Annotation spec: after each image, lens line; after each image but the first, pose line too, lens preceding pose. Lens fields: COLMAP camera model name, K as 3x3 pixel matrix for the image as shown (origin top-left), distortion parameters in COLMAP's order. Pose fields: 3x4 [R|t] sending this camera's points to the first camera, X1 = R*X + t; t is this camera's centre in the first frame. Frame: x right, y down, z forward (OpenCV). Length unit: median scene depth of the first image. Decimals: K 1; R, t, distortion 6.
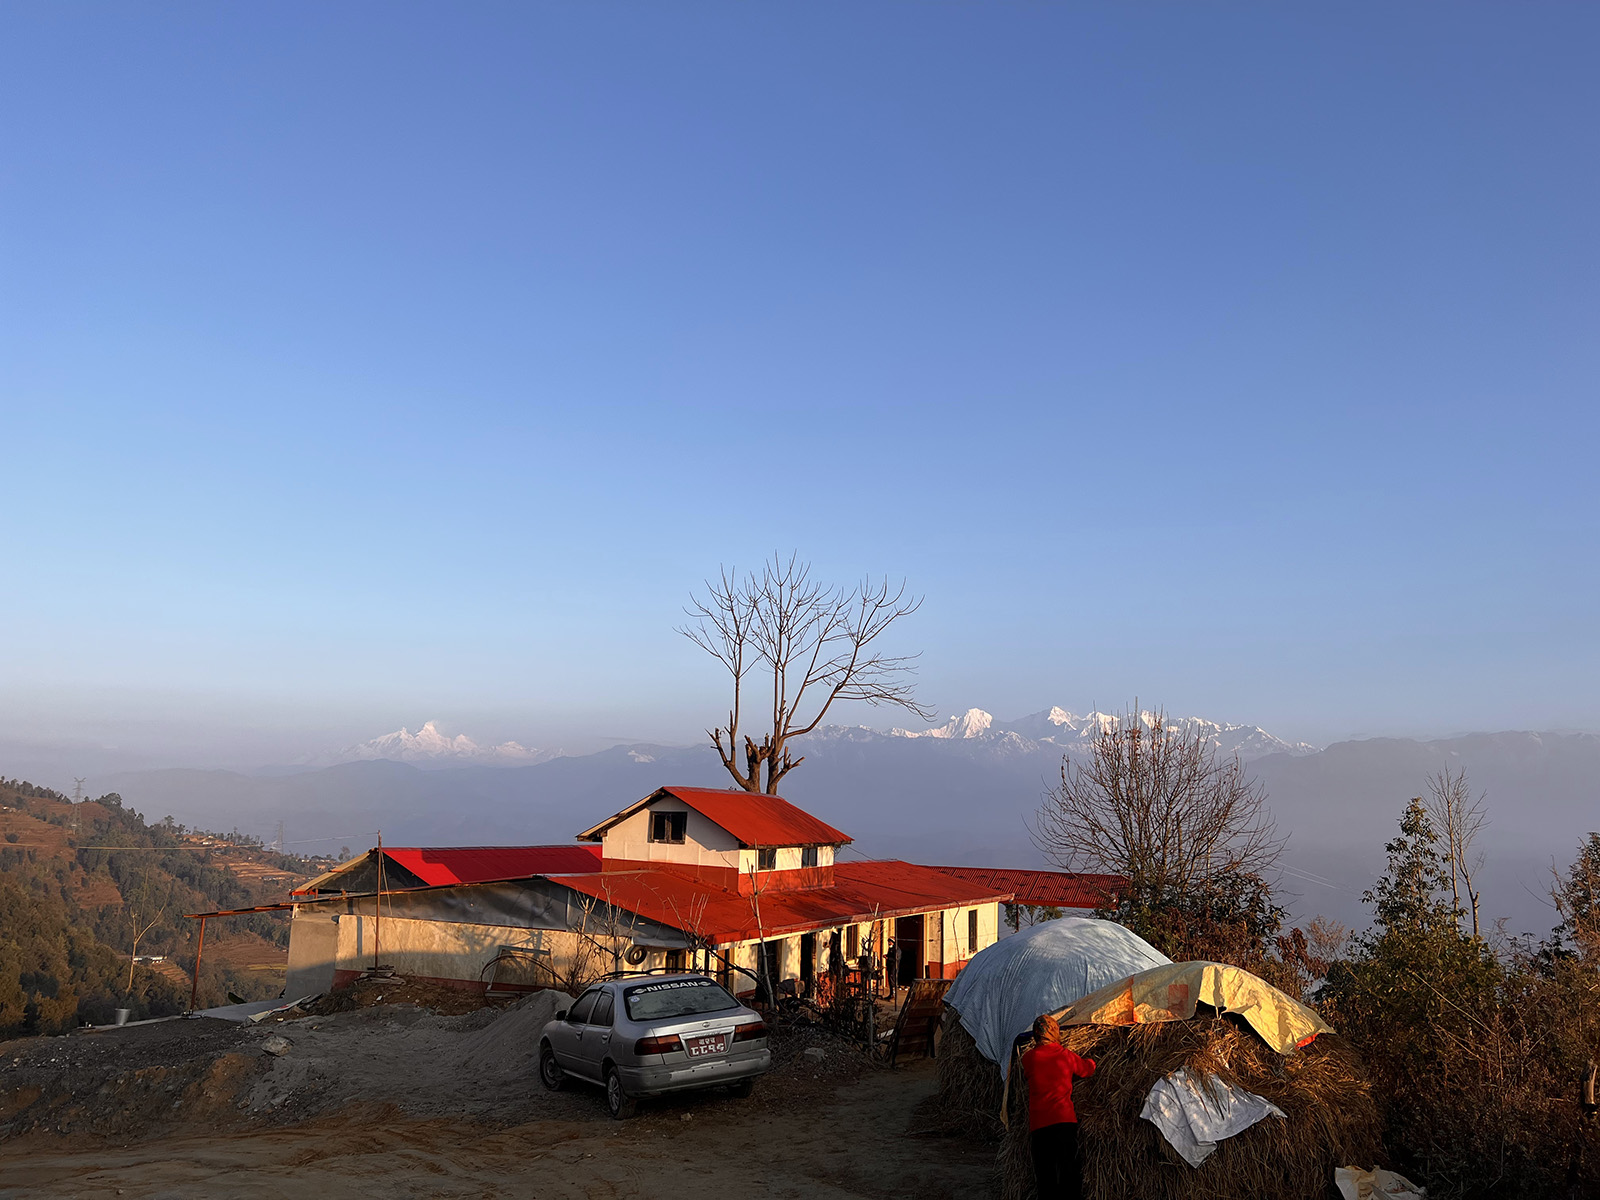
lens RADIAL K [[1225.3, 0, 800.0], [0, 1225.3, 600.0], [0, 0, 1]] dist [0.101672, -0.132437]
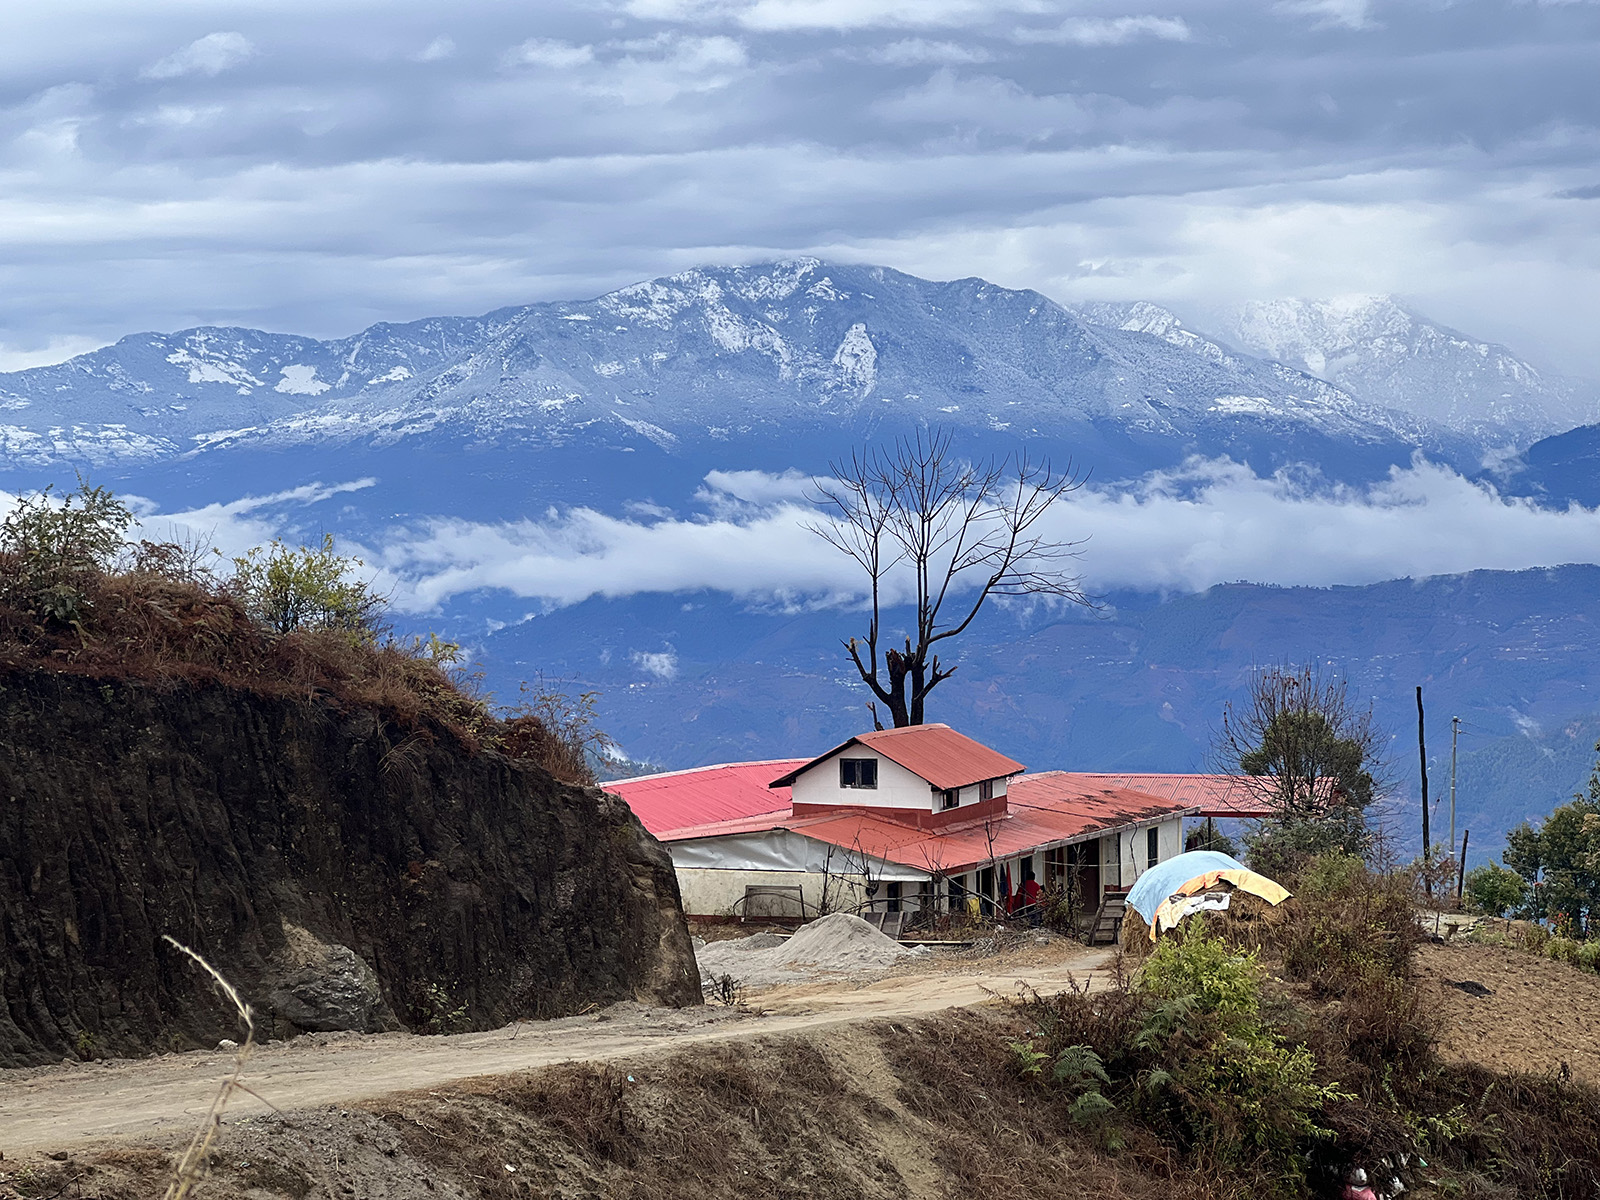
lens RADIAL K [[3595.9, 0, 800.0], [0, 3595.9, 600.0], [0, 0, 1]] dist [-0.001941, -0.016558]
pose [[0.998812, -0.041712, 0.025182, -0.165252], [0.036183, 0.981117, 0.190002, -0.392631], [-0.032631, -0.188865, 0.981461, -1.425522]]
